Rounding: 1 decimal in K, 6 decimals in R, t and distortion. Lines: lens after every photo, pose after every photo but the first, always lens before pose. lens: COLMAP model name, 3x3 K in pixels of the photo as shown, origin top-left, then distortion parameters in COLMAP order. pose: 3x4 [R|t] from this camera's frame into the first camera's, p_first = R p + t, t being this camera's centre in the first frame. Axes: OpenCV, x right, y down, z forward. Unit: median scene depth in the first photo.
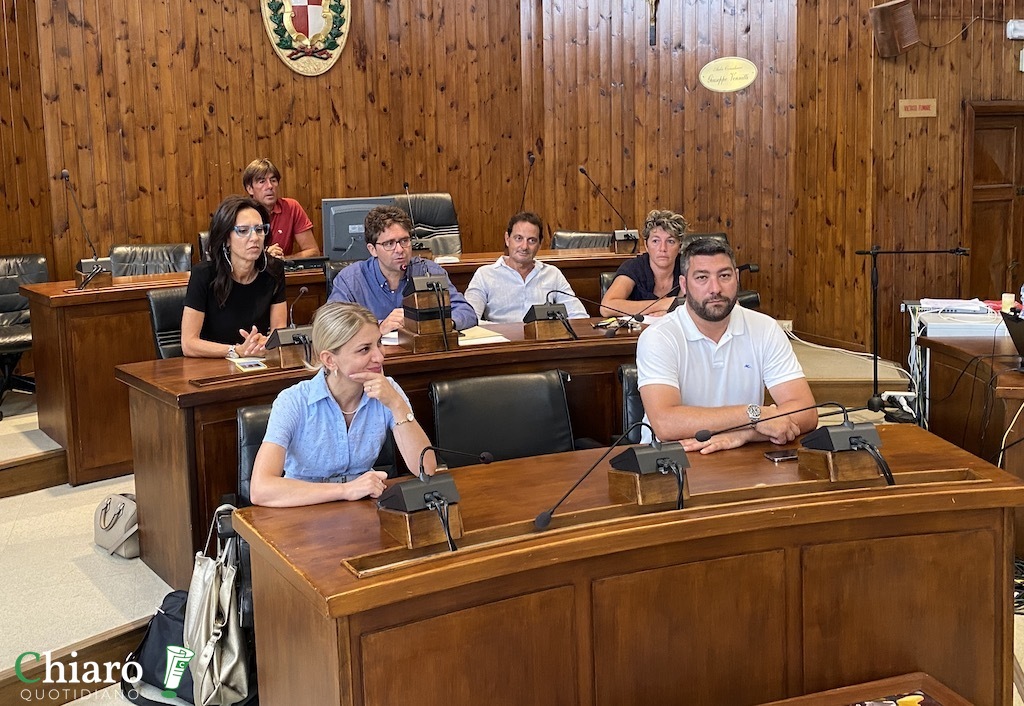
lens RADIAL K [[967.9, 0, 466.0], [0, 967.9, 263.3], [0, 0, 1]] dist [0.126988, -0.269736]
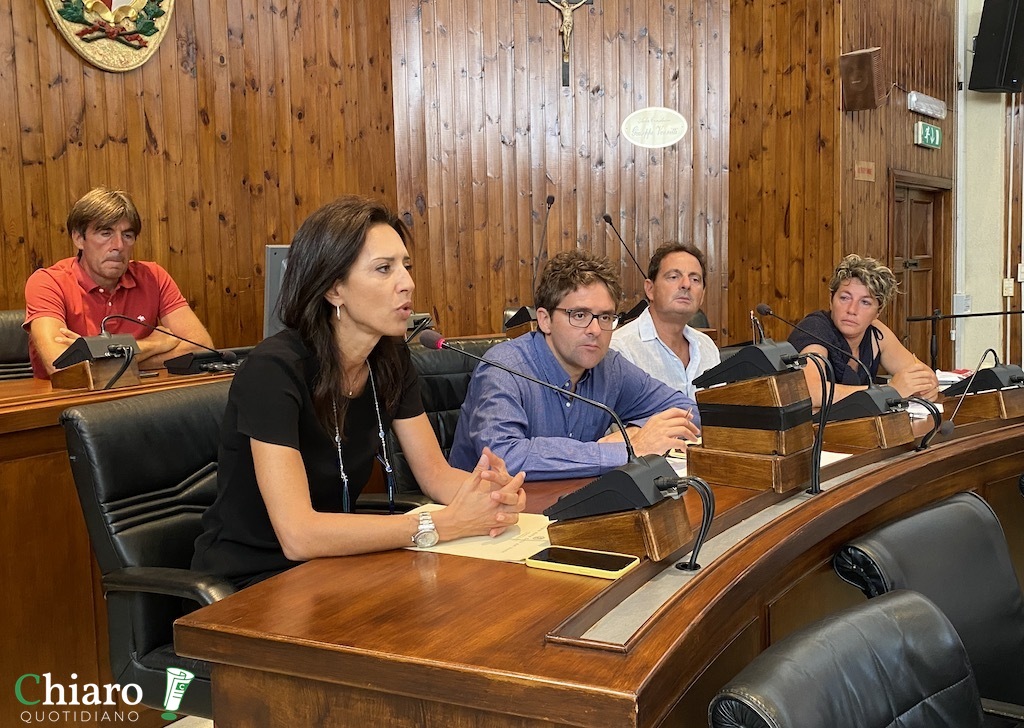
lens RADIAL K [[934.8, 0, 567.7], [0, 934.8, 342.6], [0, 0, 1]] dist [0.002167, 0.009956]
pose [[0.864320, -0.030886, 0.501993, -0.219460], [0.048707, 0.998561, -0.022425, 0.010855], [-0.500578, 0.043832, 0.864581, 0.345112]]
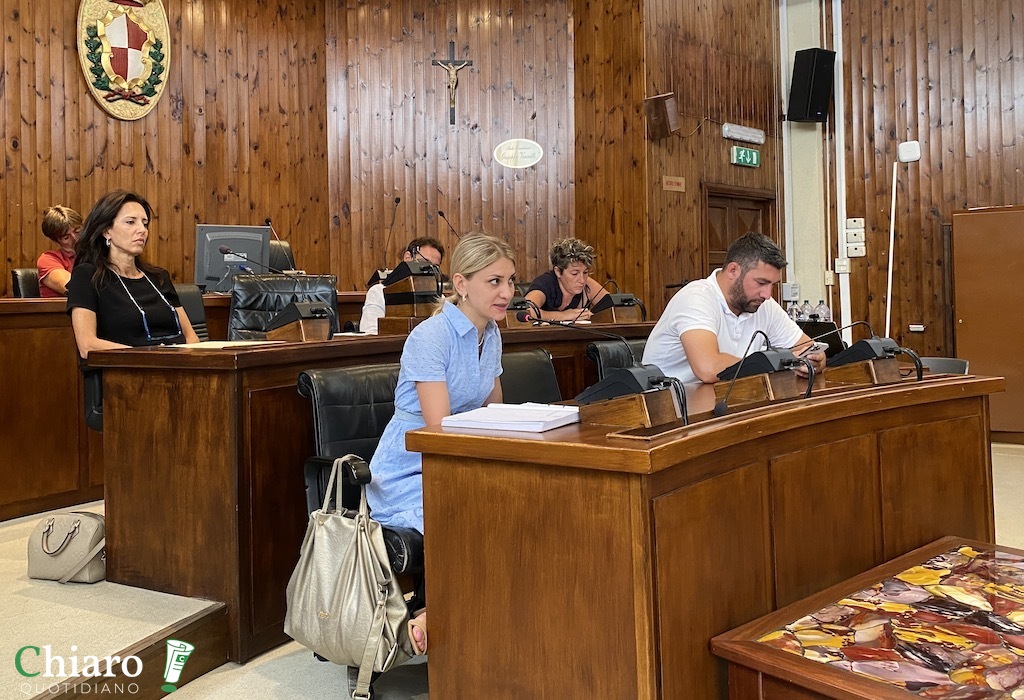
lens RADIAL K [[903.8, 0, 494.0], [0, 903.8, 275.9], [0, 0, 1]] dist [0.068841, -0.139033]
pose [[0.911978, 0.018854, 0.409805, -0.197970], [0.033638, 0.992143, -0.120504, 0.081028], [-0.408857, 0.123682, 0.904178, 0.063977]]
